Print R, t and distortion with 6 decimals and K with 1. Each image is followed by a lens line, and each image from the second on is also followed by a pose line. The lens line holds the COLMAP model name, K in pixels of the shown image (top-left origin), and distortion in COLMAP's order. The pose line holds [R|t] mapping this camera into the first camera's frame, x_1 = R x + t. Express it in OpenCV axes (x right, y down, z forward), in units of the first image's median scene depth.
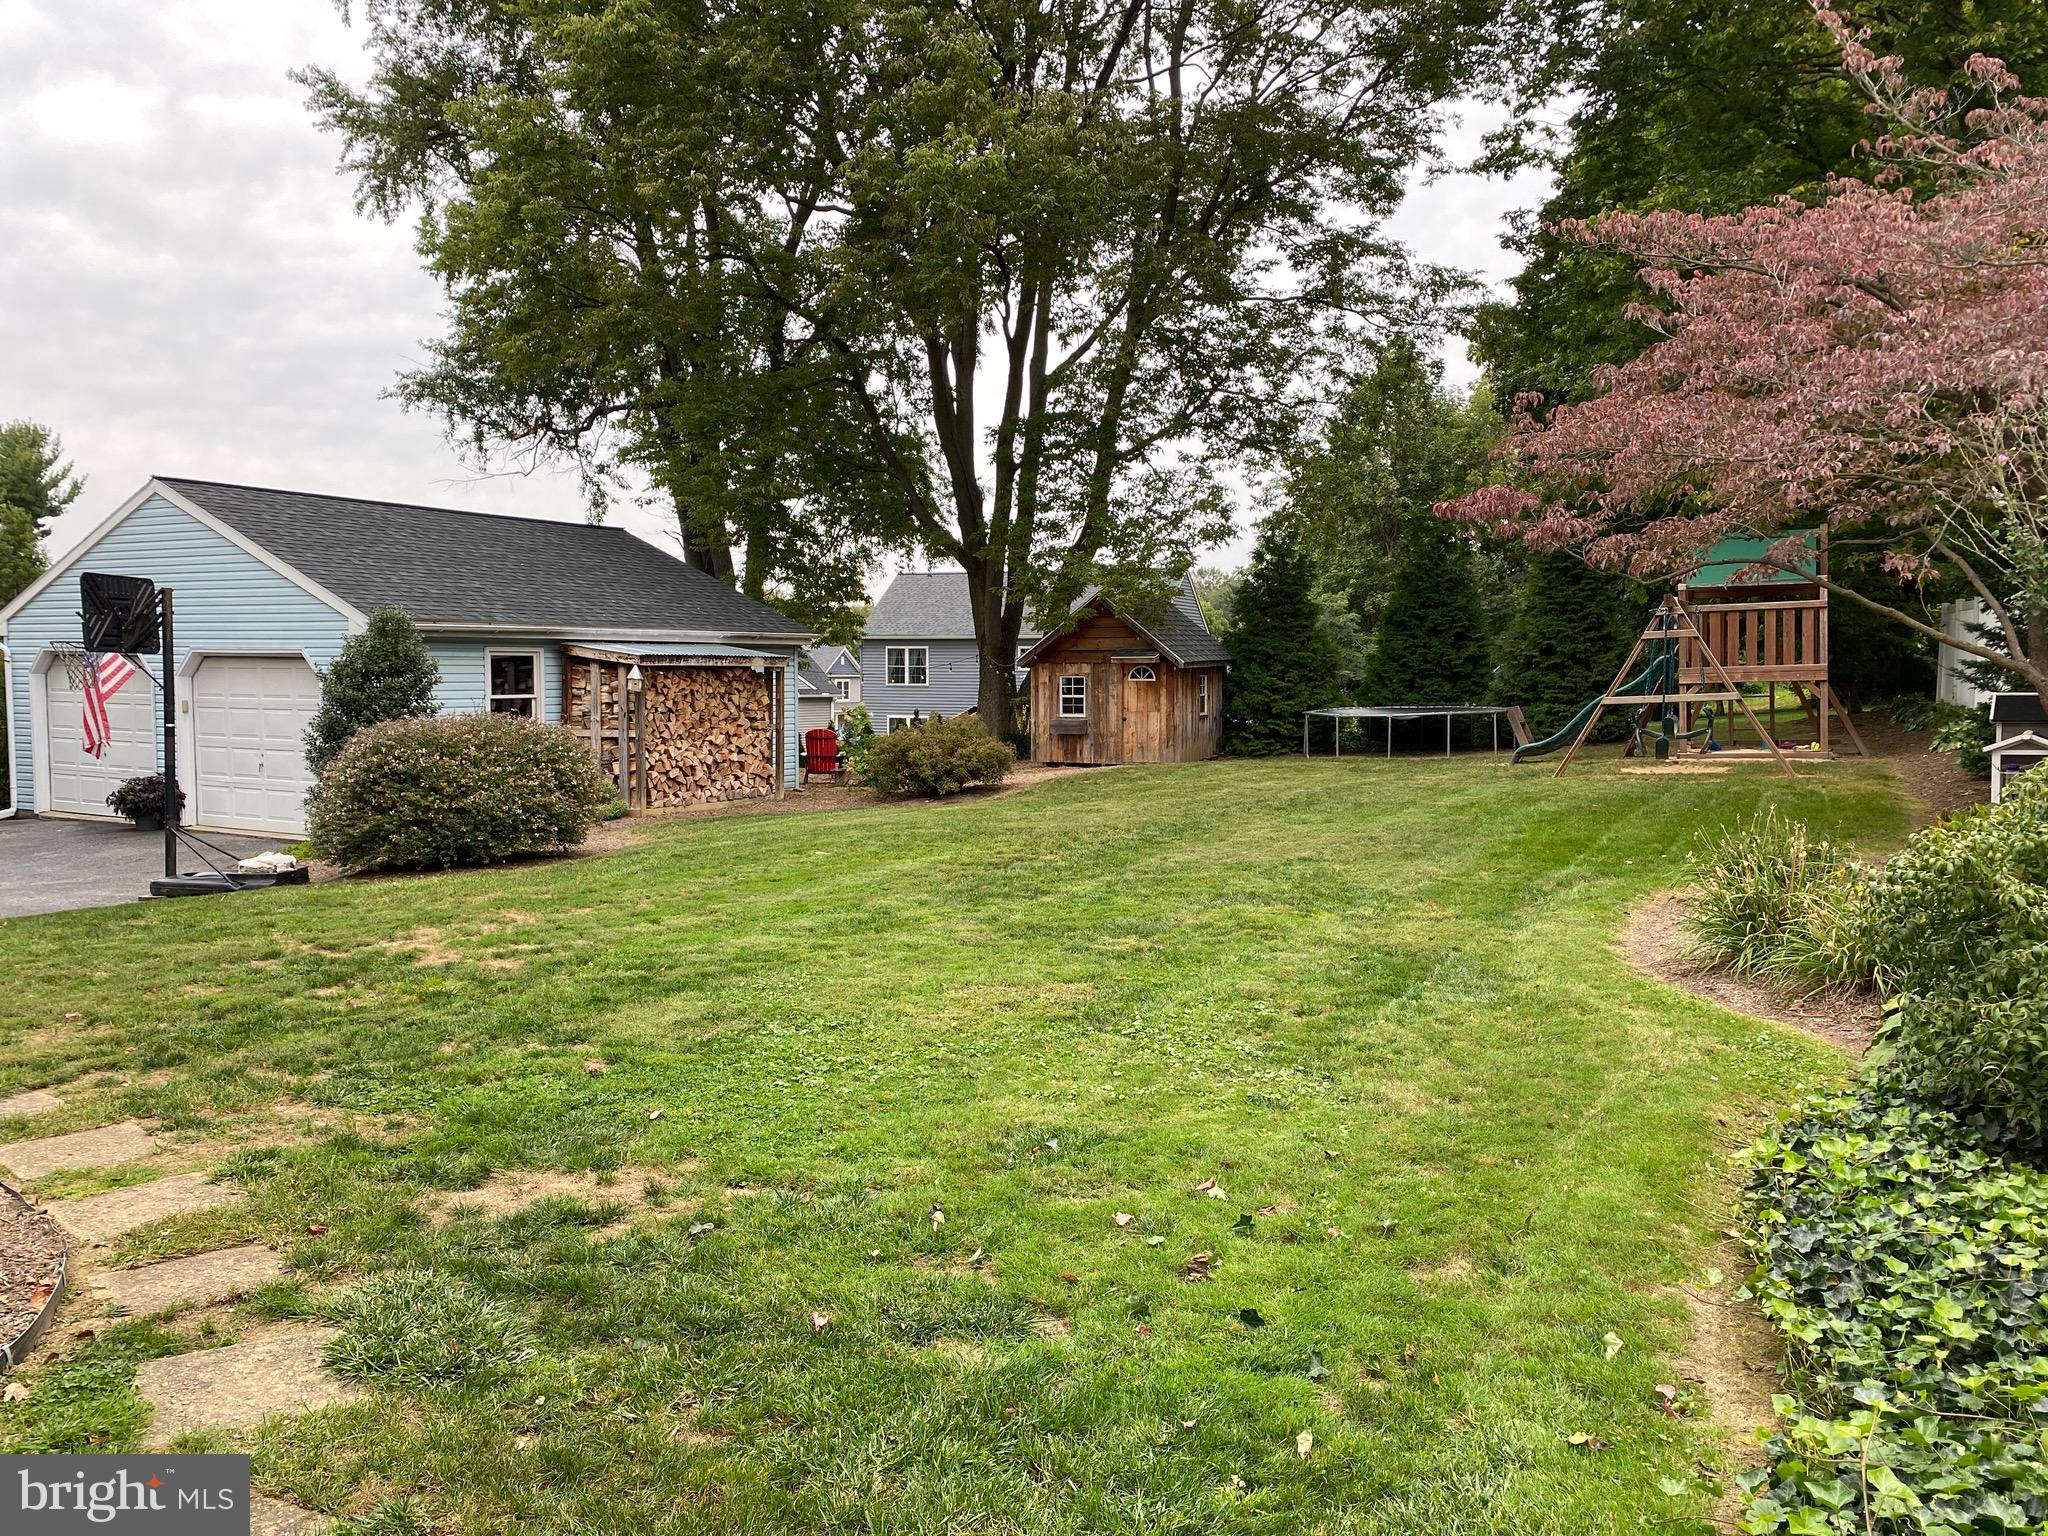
lens RADIAL K [[1555.3, 0, 1017.4], [0, 1555.3, 786.2], [0, 0, 1]] dist [0.047225, -0.056622]
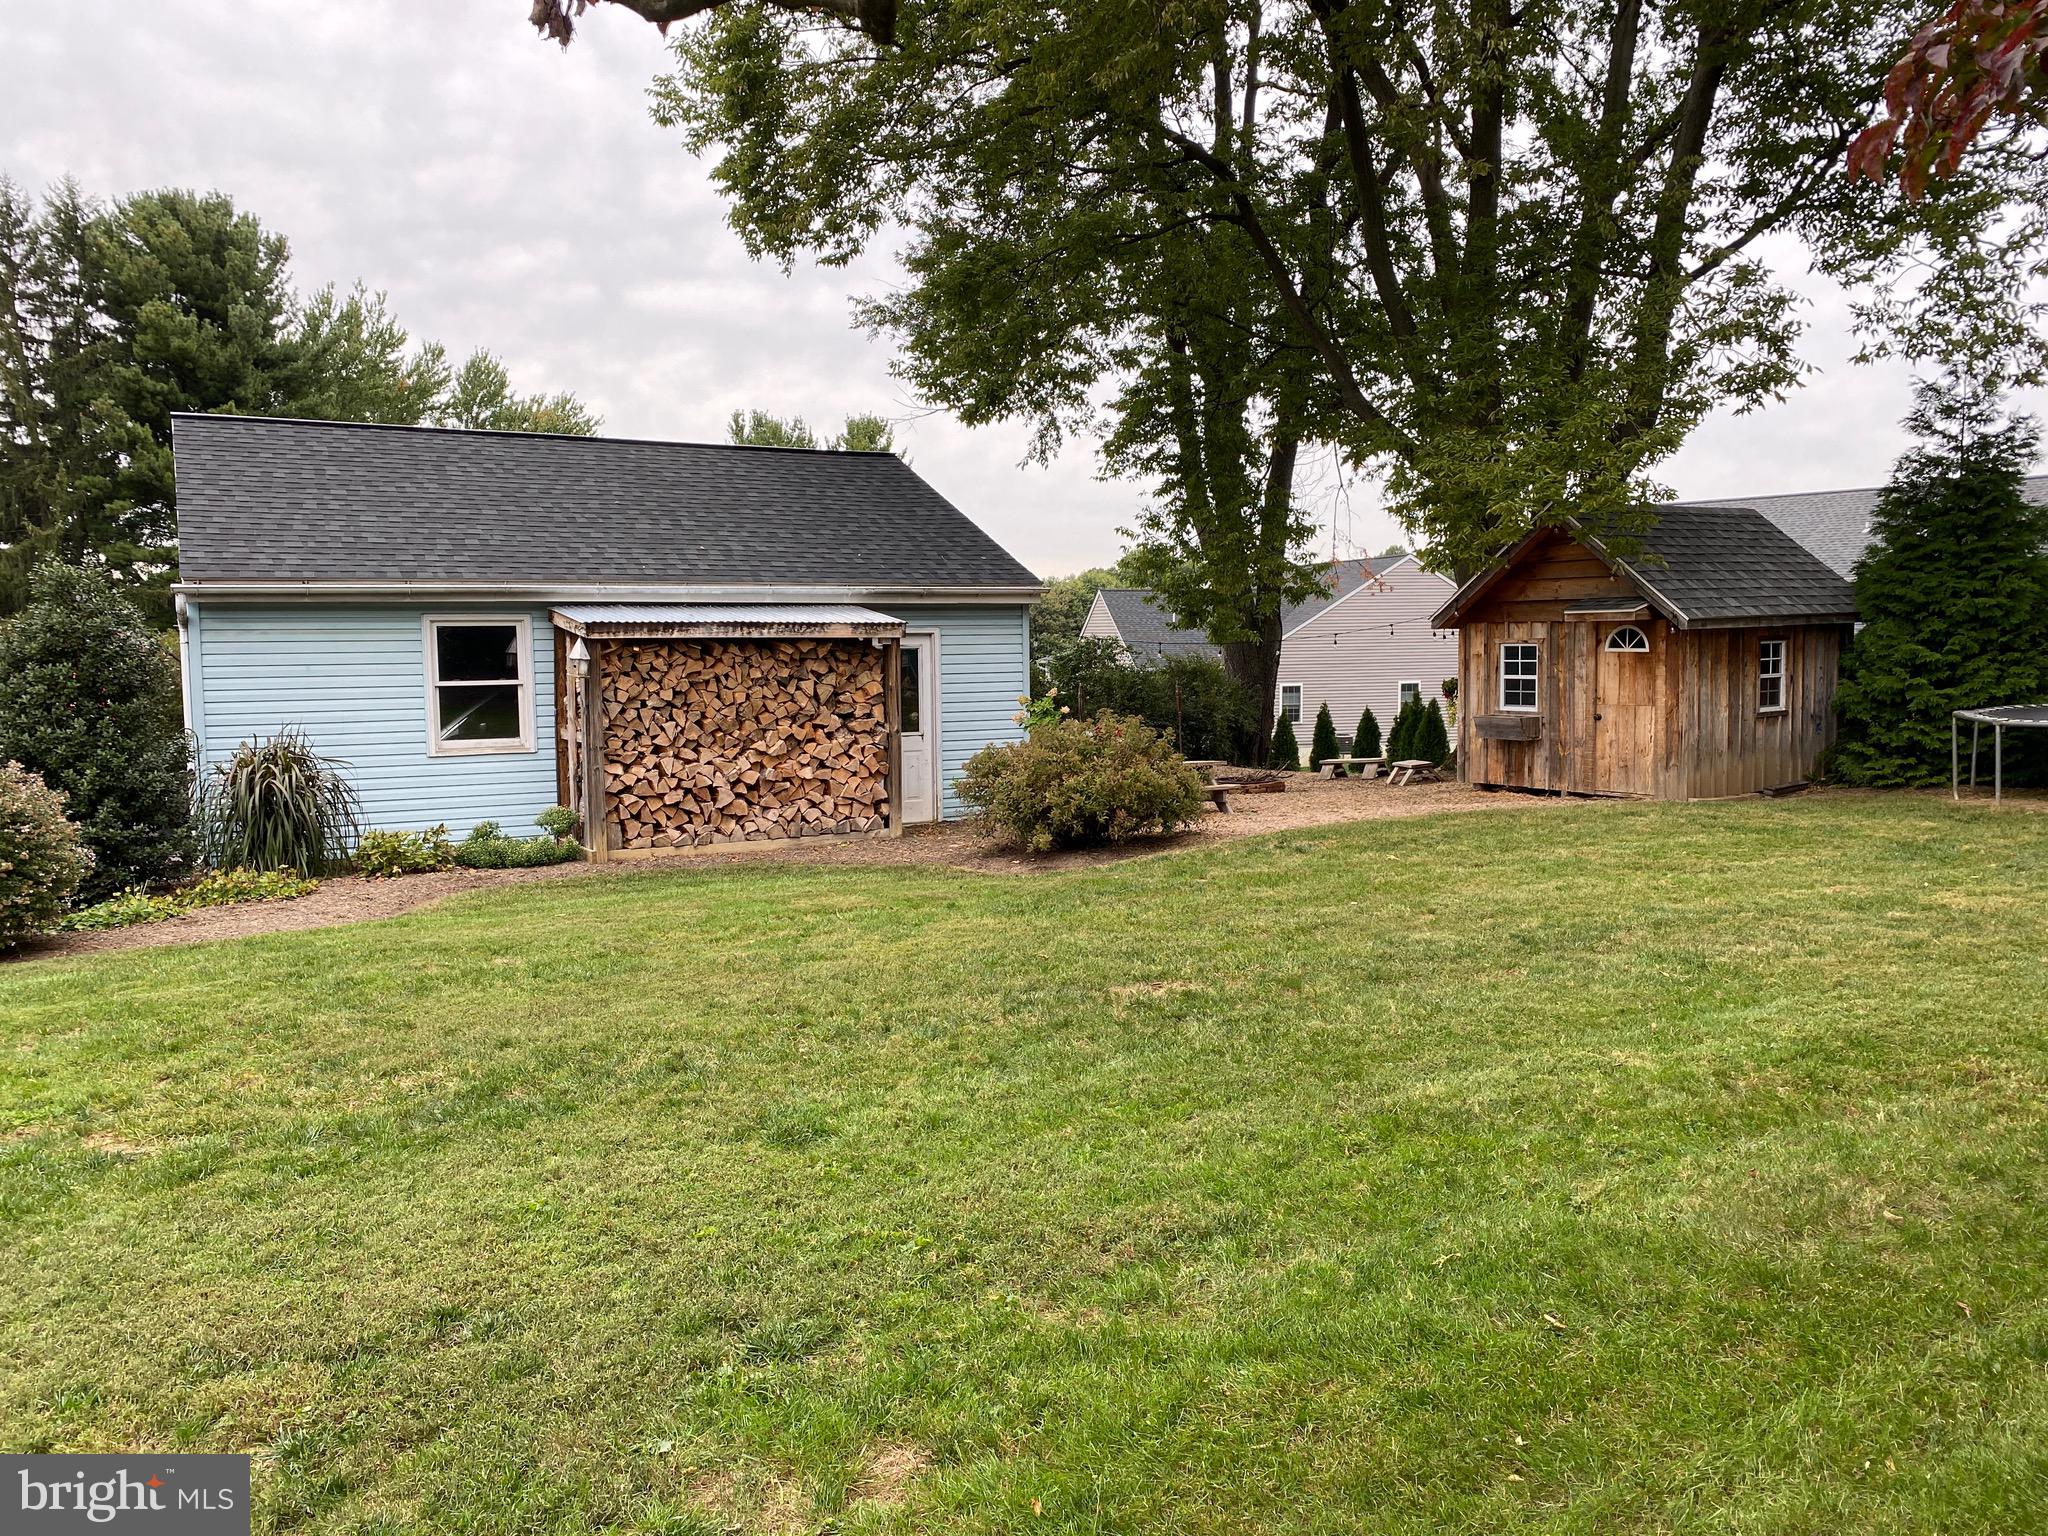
lens RADIAL K [[1555.3, 0, 1028.1], [0, 1555.3, 757.1], [0, 0, 1]] dist [0.047225, -0.056622]
pose [[0.845922, 0.031823, -0.532356, 0.226978], [-0.029133, 0.999485, 0.013455, -0.033450], [0.532510, 0.004127, 0.846413, 0.435489]]
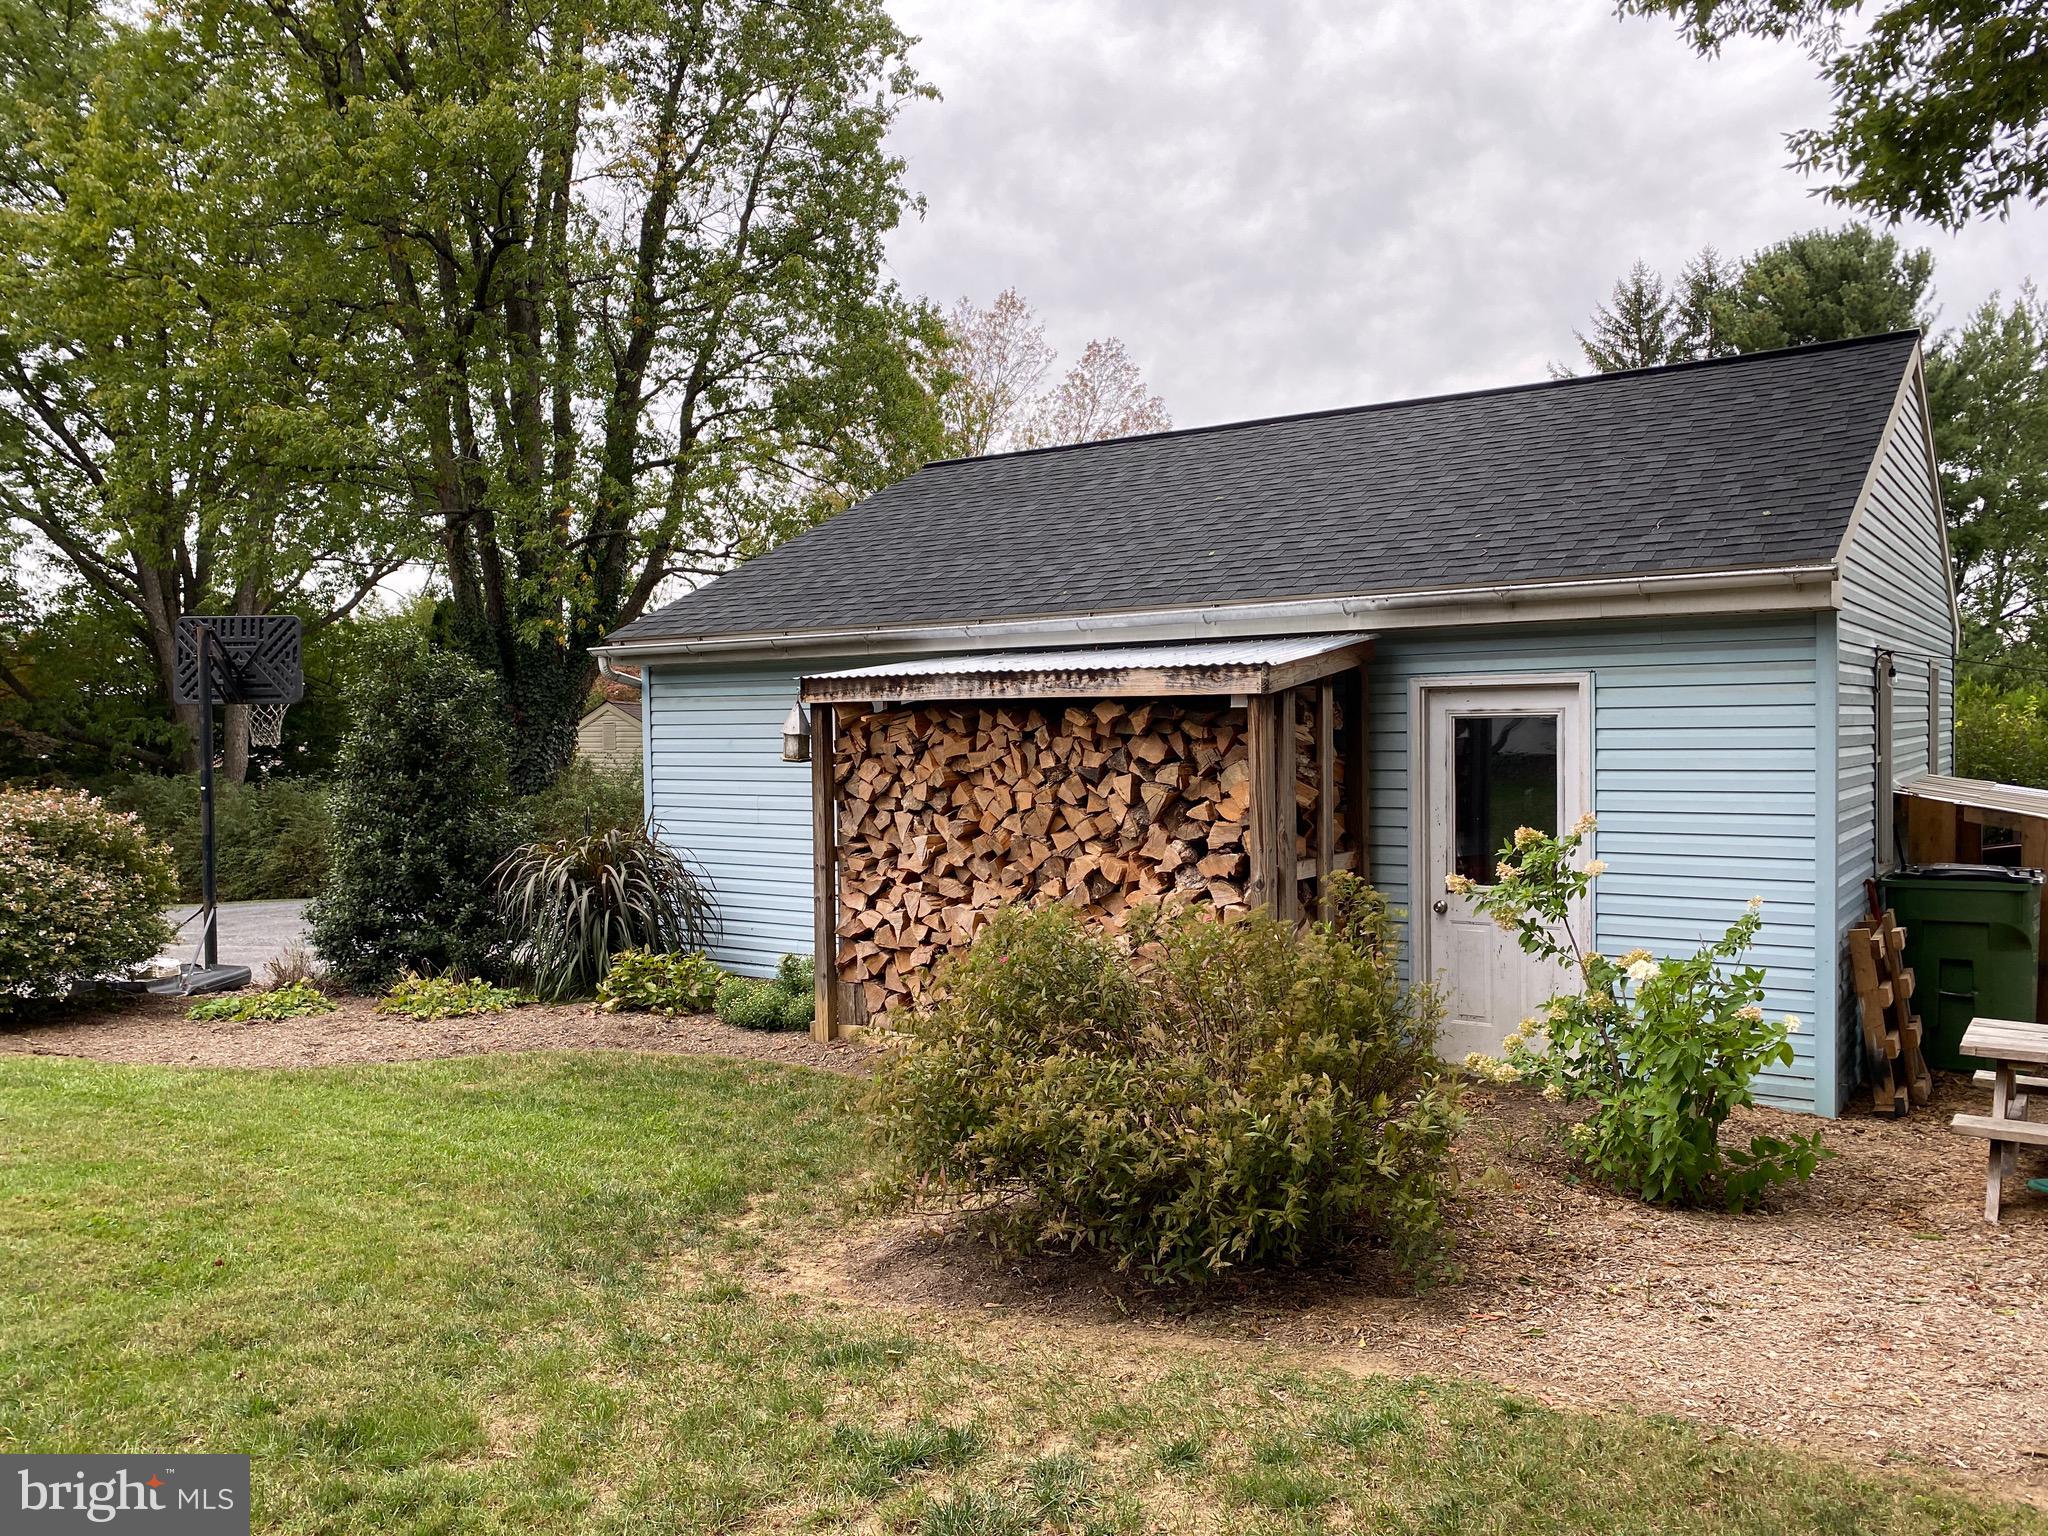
lens RADIAL K [[1555.3, 0, 1007.9], [0, 1555.3, 750.9], [0, 0, 1]] dist [0.047225, -0.056622]
pose [[-0.077910, 0.015049, -0.996847, 0.163815], [-0.062751, 0.997829, 0.019968, -0.062244], [0.994984, 0.064108, -0.076796, 0.894503]]
